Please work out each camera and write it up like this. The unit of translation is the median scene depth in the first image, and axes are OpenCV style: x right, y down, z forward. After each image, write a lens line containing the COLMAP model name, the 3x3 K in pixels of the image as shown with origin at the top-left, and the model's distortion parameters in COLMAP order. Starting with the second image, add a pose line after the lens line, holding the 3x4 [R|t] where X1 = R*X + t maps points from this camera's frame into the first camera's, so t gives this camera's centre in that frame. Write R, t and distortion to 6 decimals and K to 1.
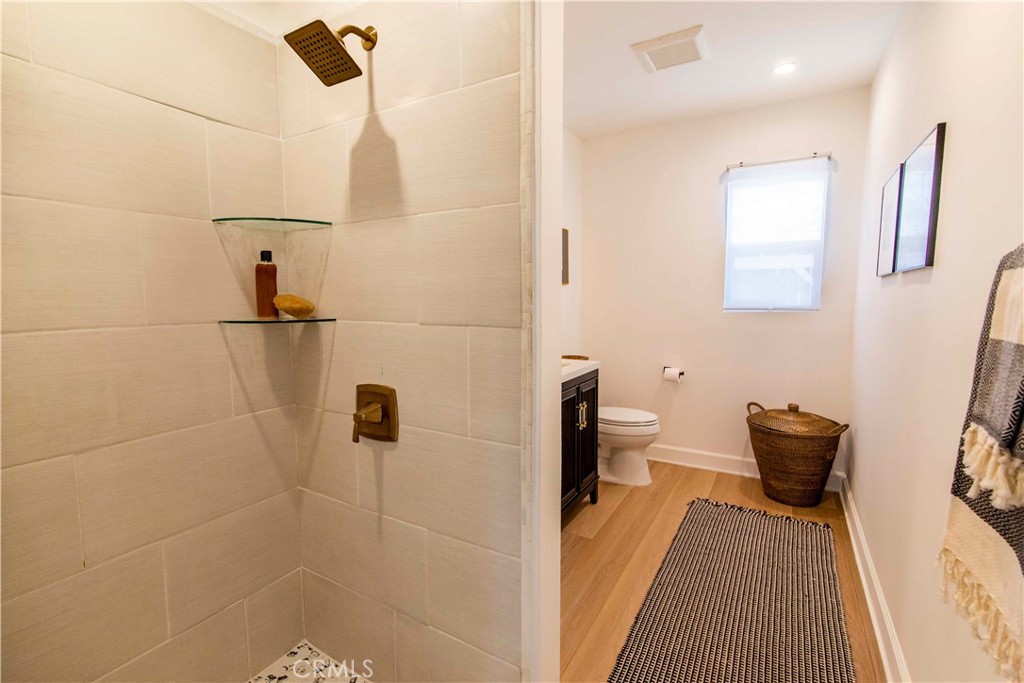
lens RADIAL K [[466.5, 0, 513.7], [0, 466.5, 339.9], [0, 0, 1]] dist [0.000460, -0.000408]
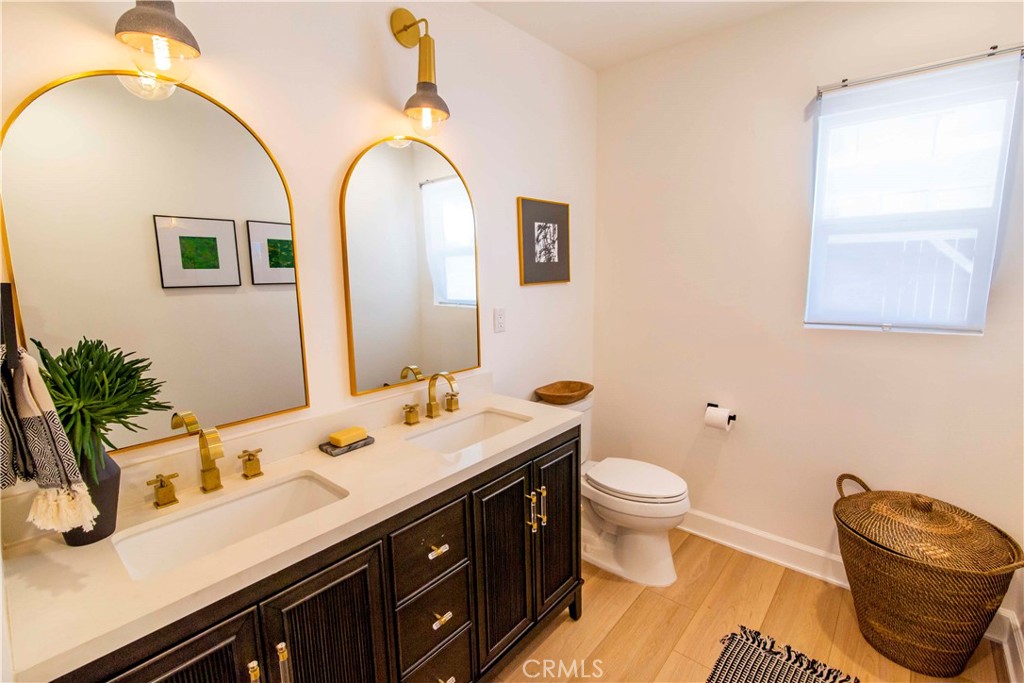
lens RADIAL K [[466.5, 0, 510.3], [0, 466.5, 343.1], [0, 0, 1]] dist [0.000460, -0.000408]
pose [[0.983482, 0.013858, -0.180476, 0.183713], [-0.002787, 0.998106, 0.061454, -0.082551], [0.180986, -0.059936, 0.981658, 0.324519]]
